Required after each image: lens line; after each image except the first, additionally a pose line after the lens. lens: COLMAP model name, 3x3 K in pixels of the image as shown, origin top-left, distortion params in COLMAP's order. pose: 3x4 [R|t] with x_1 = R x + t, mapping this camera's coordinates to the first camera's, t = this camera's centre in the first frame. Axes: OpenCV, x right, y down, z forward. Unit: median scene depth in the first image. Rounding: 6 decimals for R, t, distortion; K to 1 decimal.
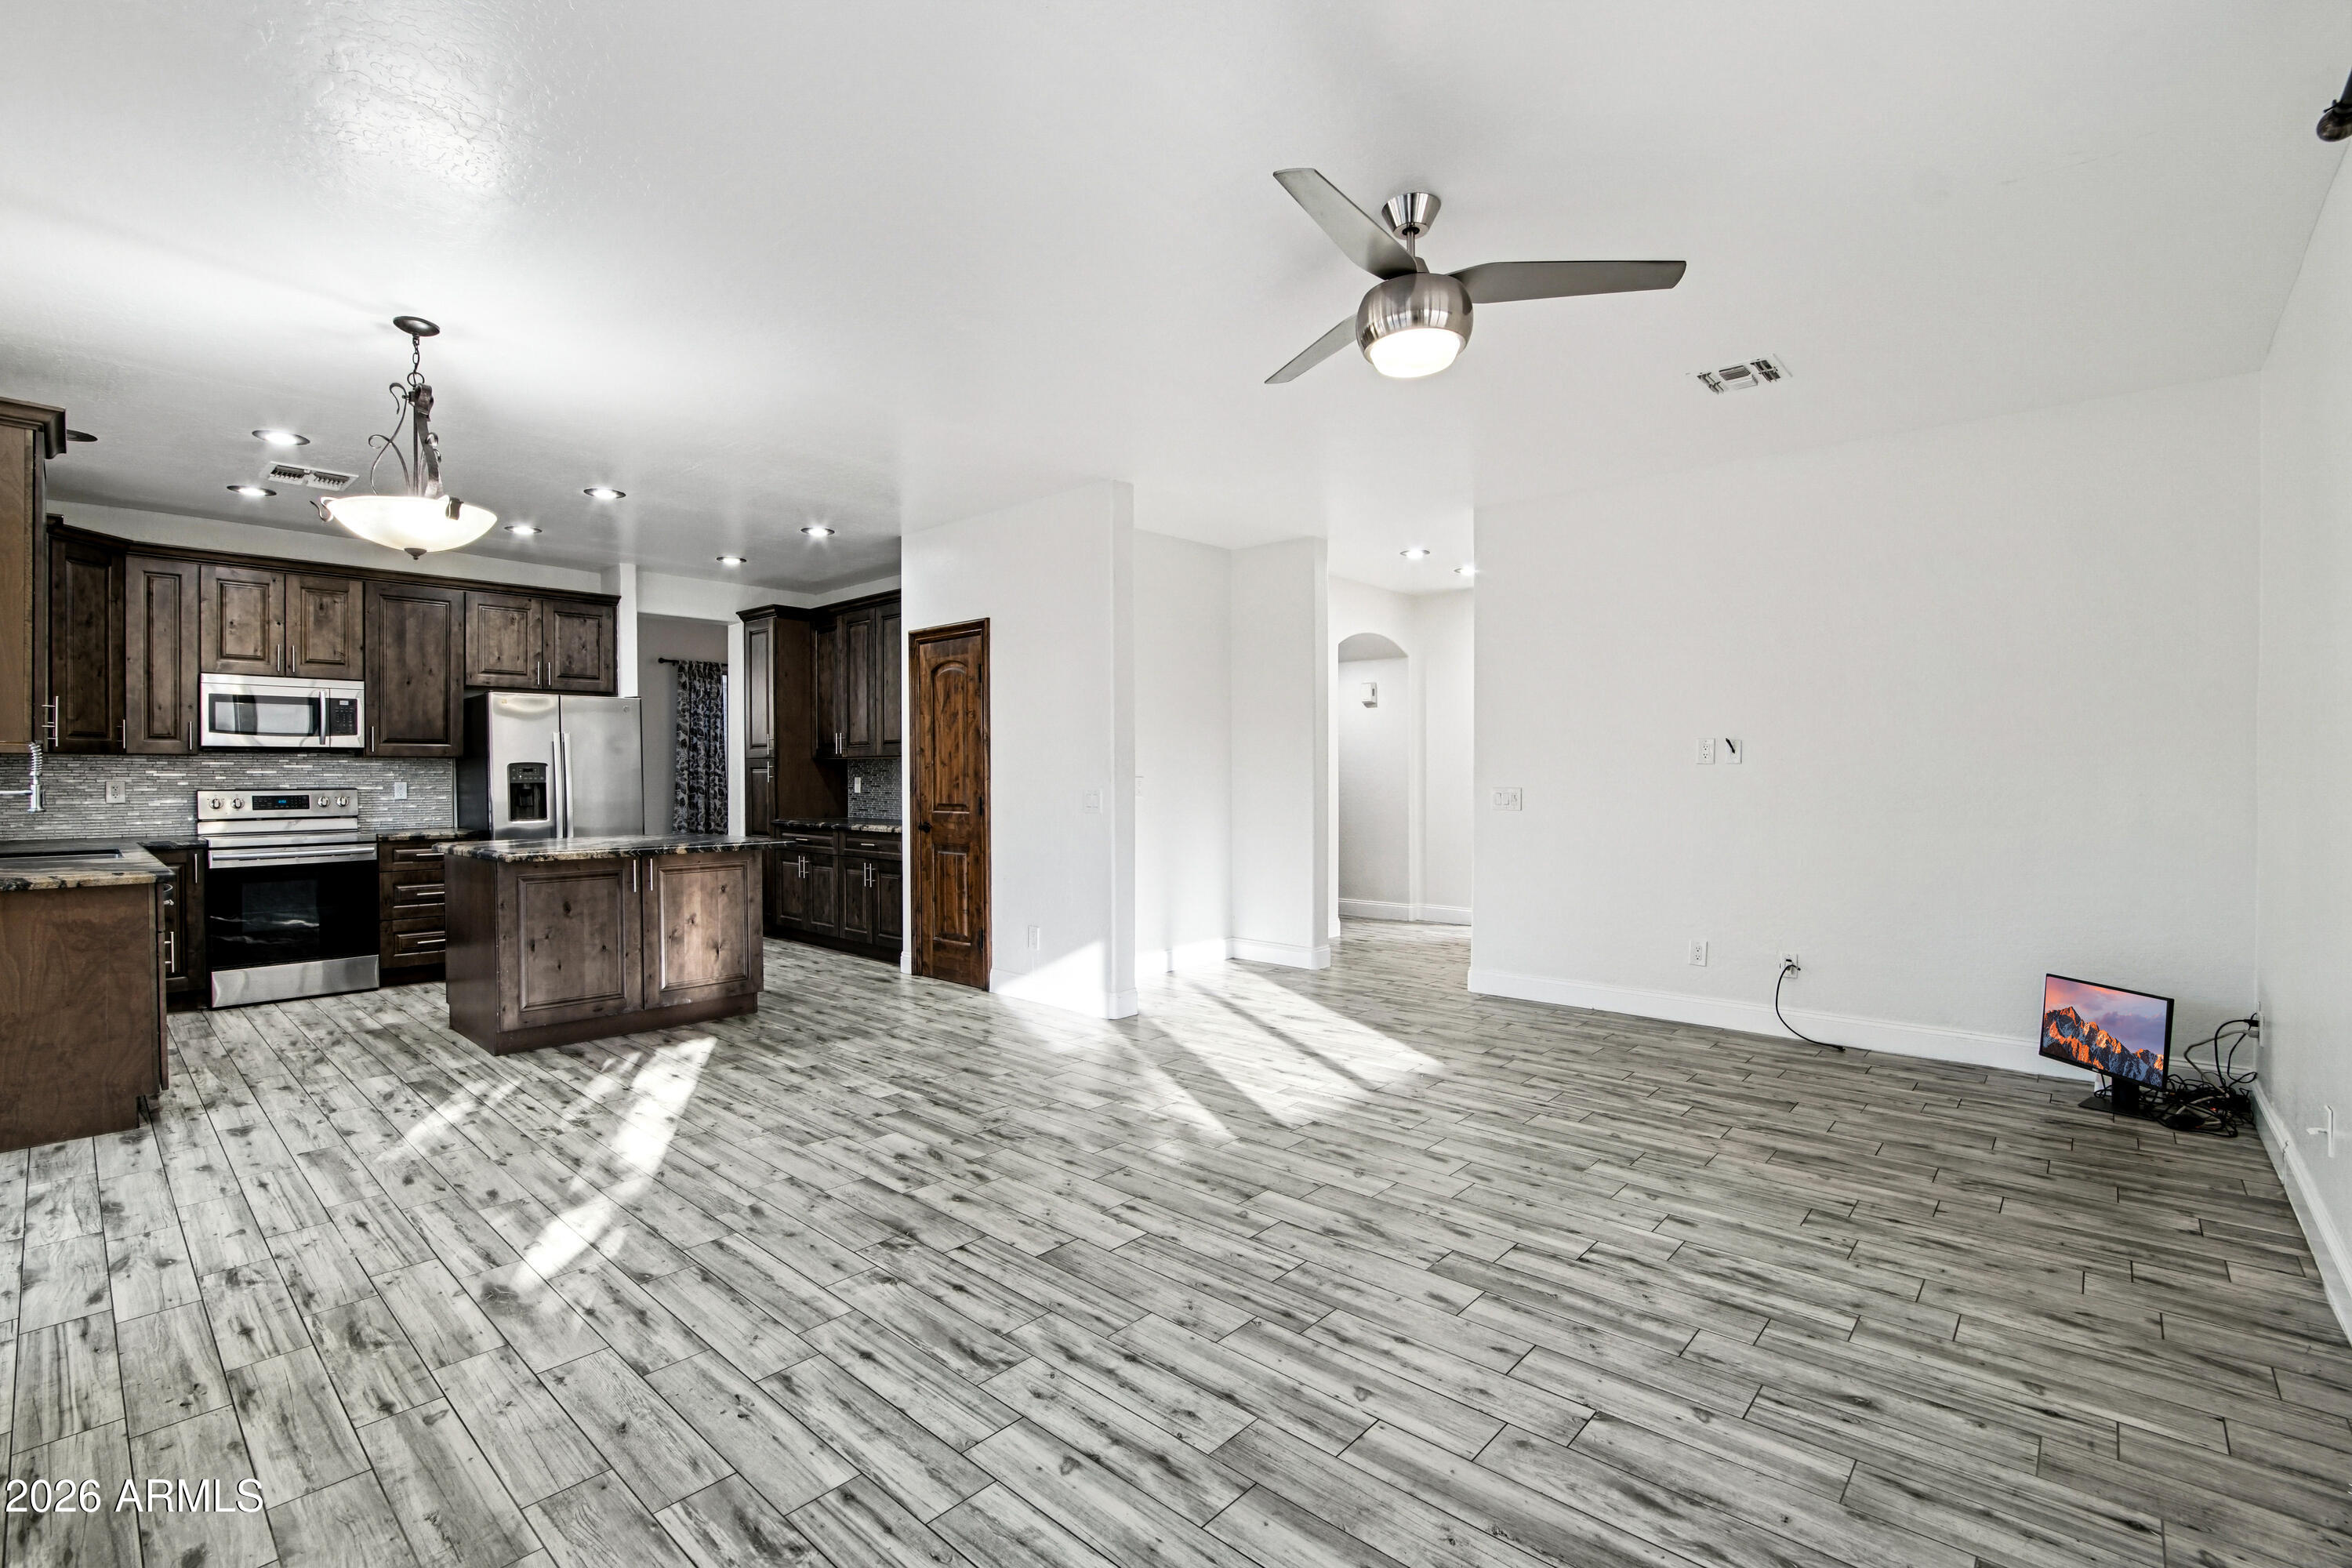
lens RADIAL K [[1056.5, 0, 1170.3], [0, 1056.5, 778.8], [0, 0, 1]] dist [-0.024558, 0.003502]
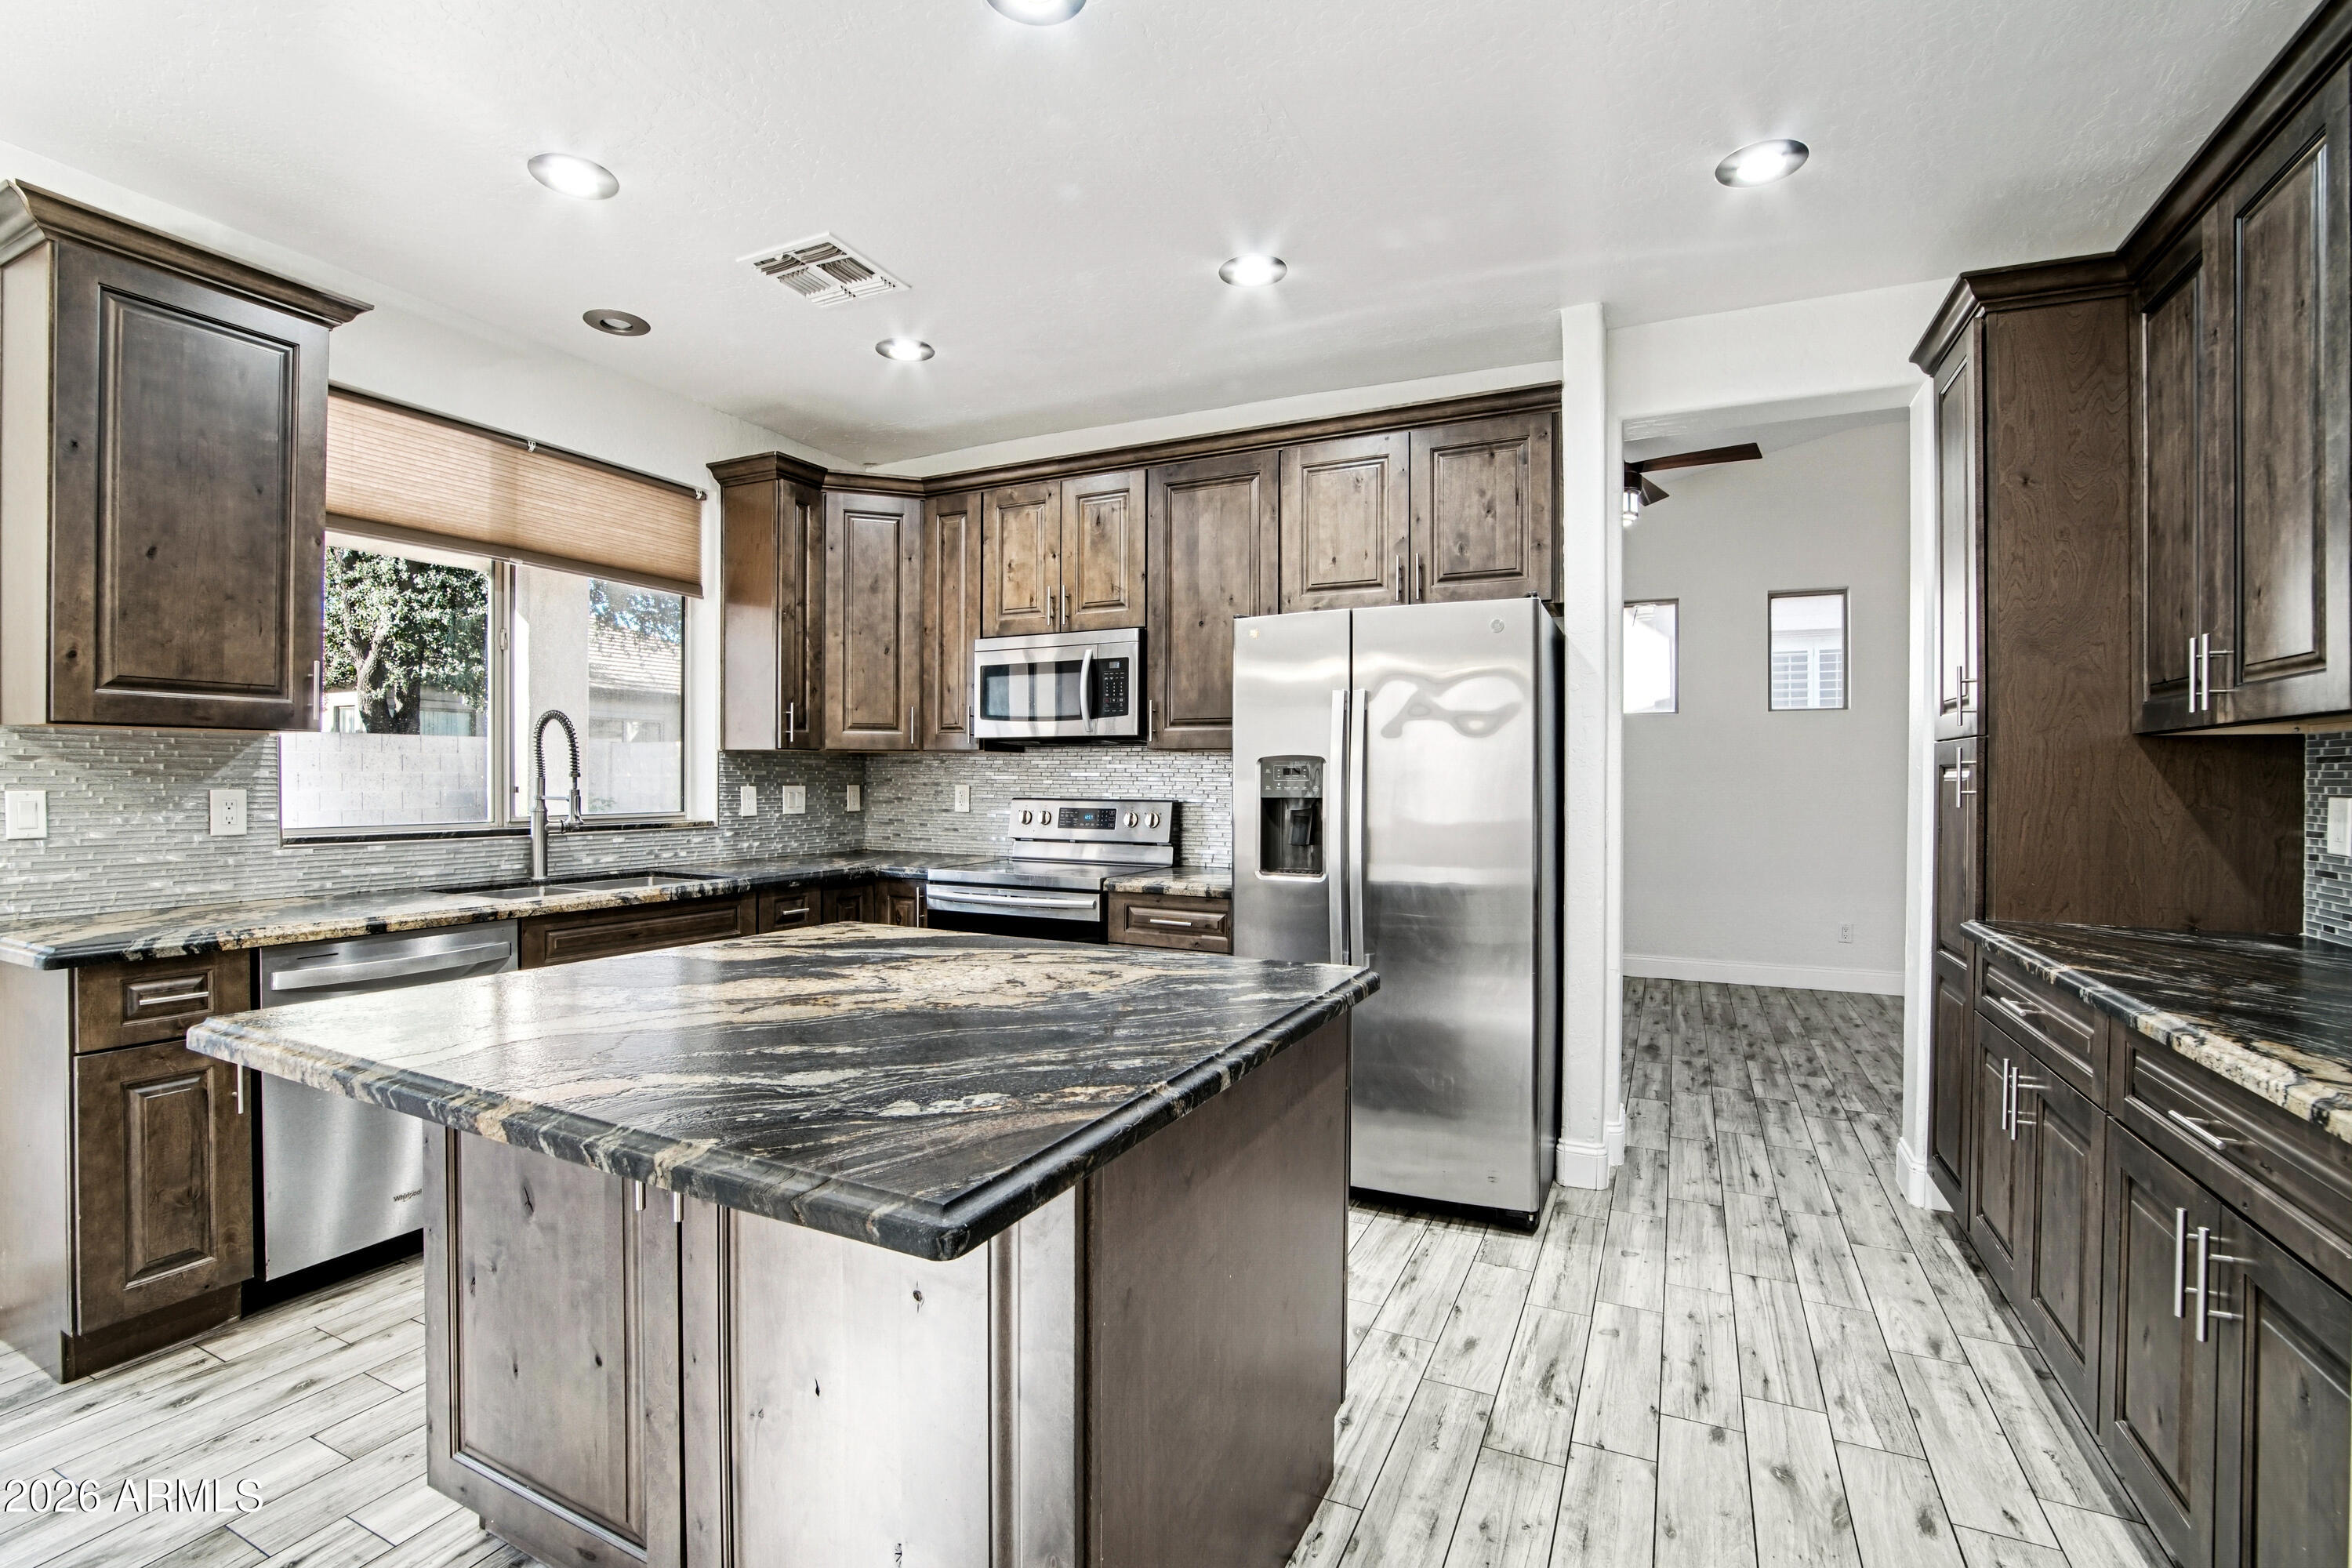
lens RADIAL K [[1056.5, 0, 1161.1], [0, 1056.5, 782.5], [0, 0, 1]] dist [-0.024558, 0.003502]
pose [[0.276806, 0.008890, -0.960885, -0.168600], [-0.008056, 0.999944, 0.006931, -0.006266], [0.960892, 0.005823, 0.276862, 0.860749]]
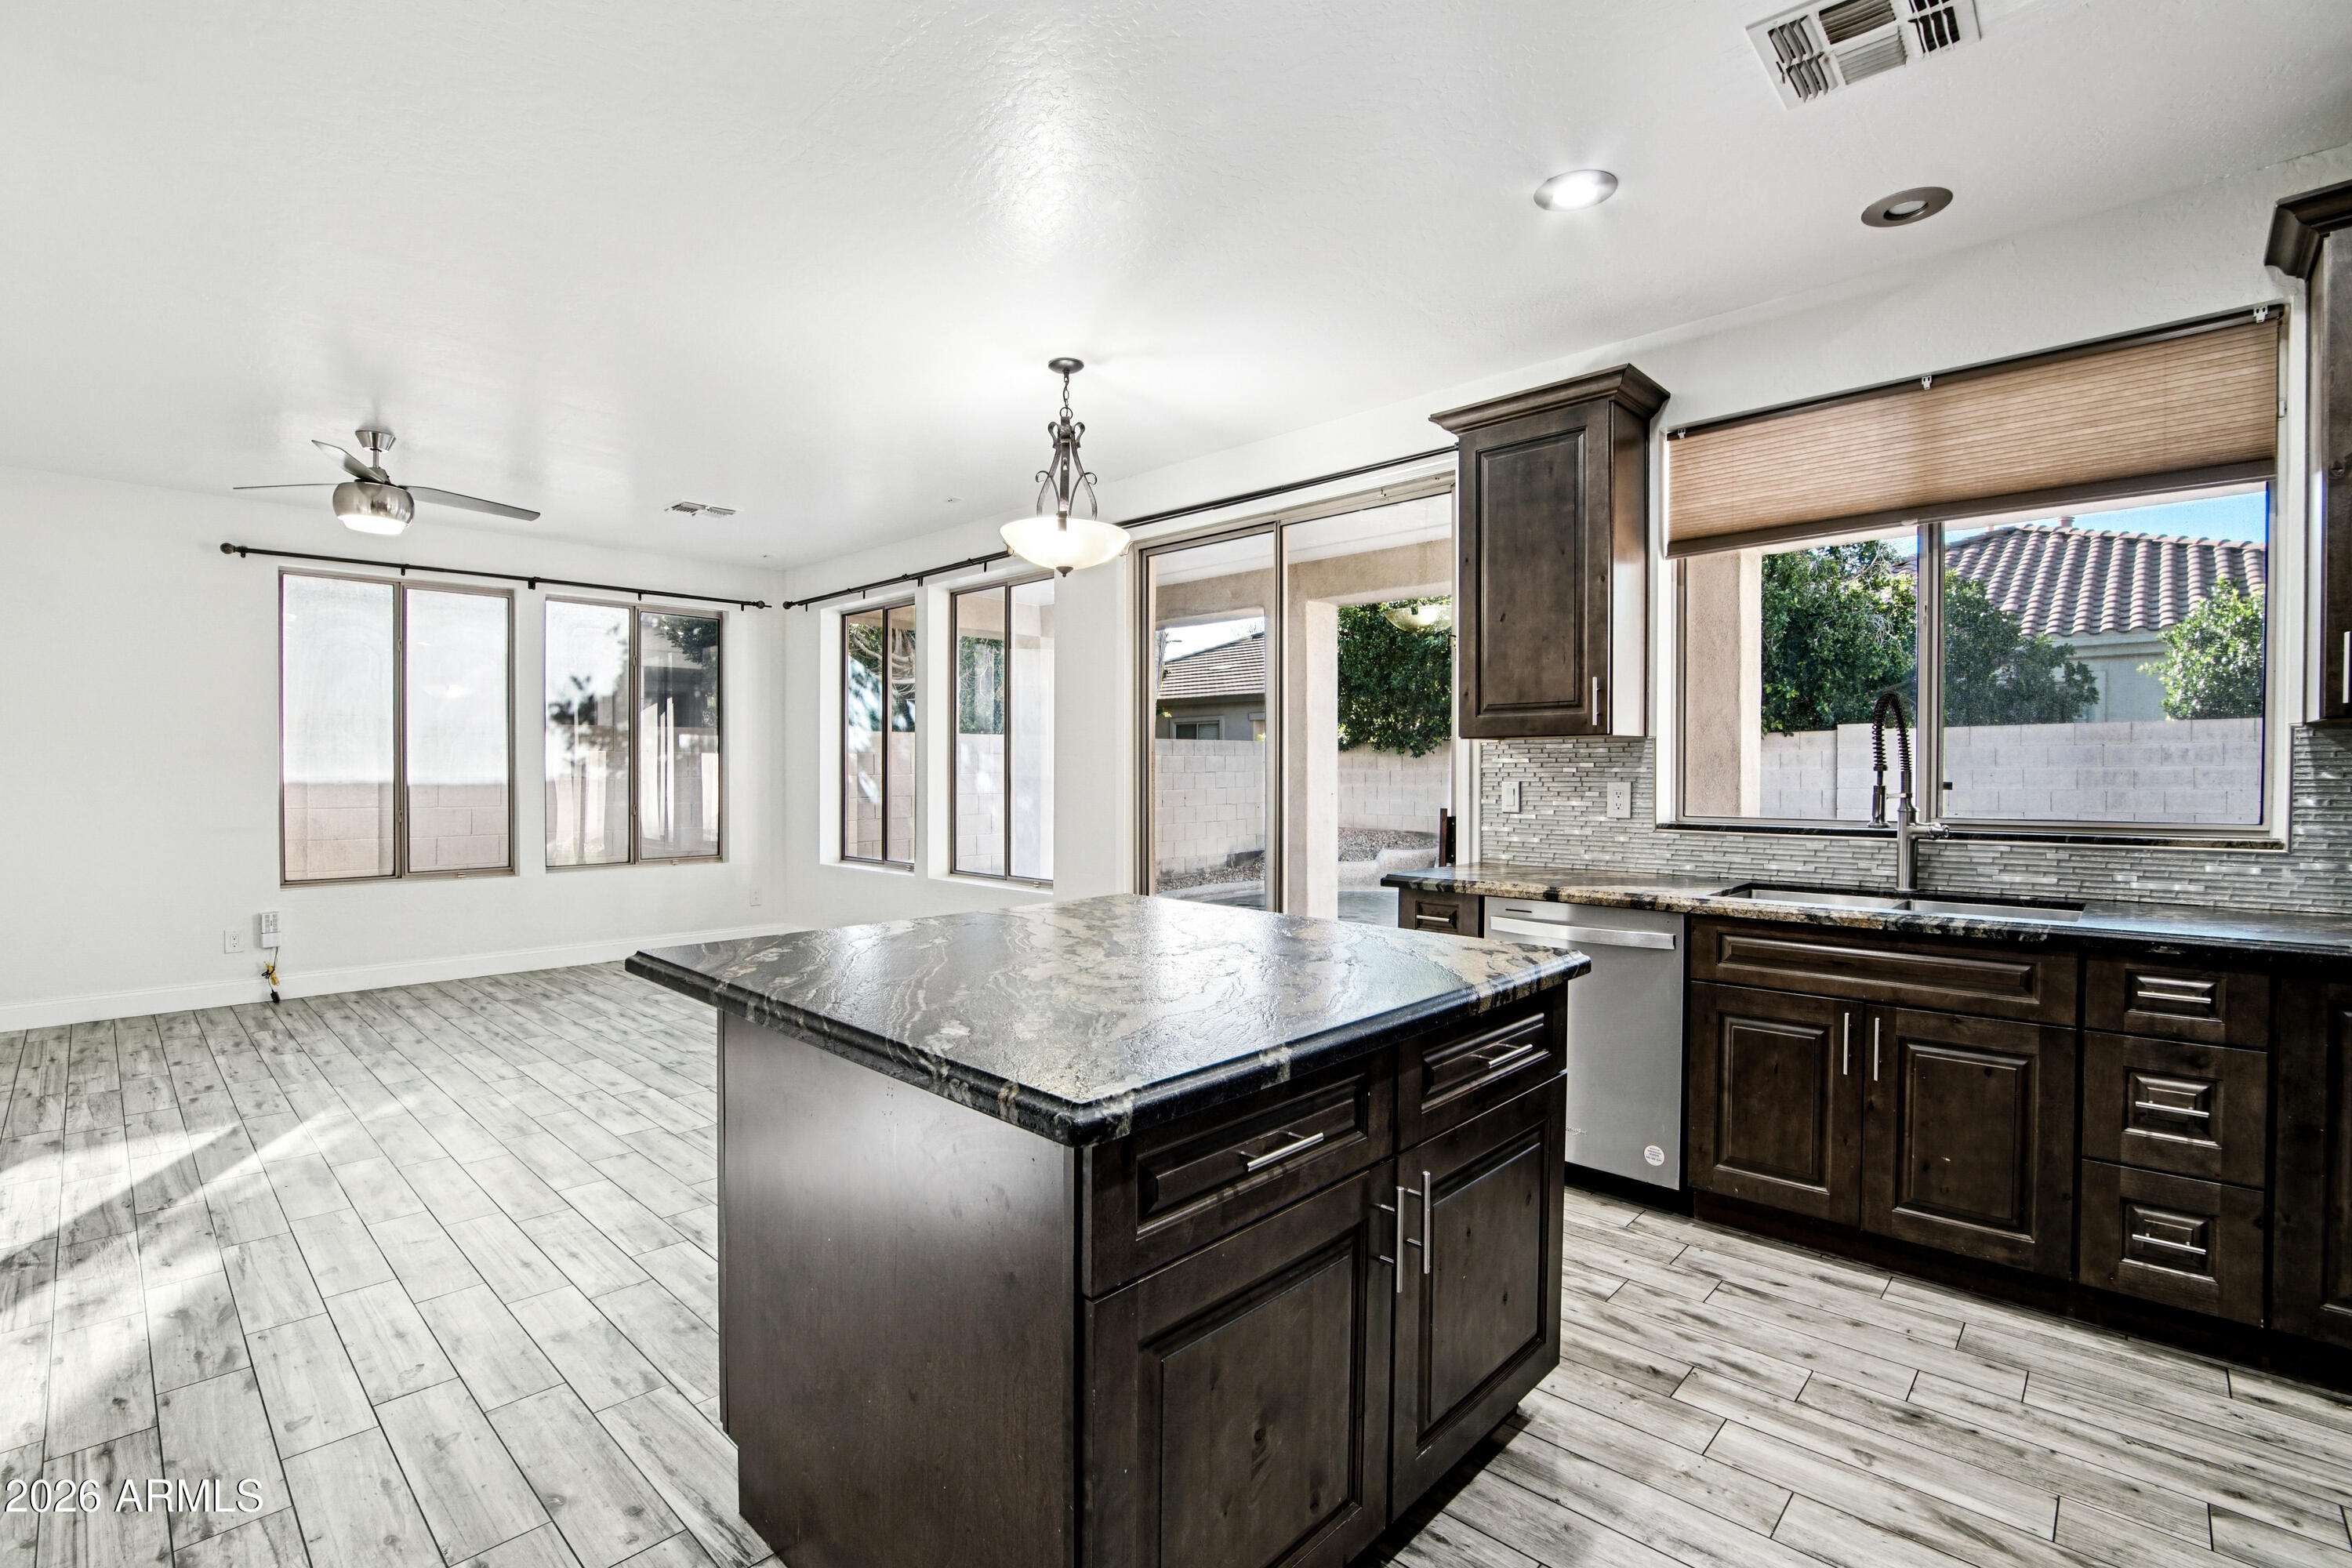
lens RADIAL K [[1056.5, 0, 1177.6], [0, 1056.5, 776.9], [0, 0, 1]] dist [-0.024558, 0.003502]
pose [[-0.999927, 0.003478, 0.011563, -0.480947], [0.003551, 0.999974, 0.006287, -0.004226], [-0.011541, 0.006328, -0.999913, 1.187028]]
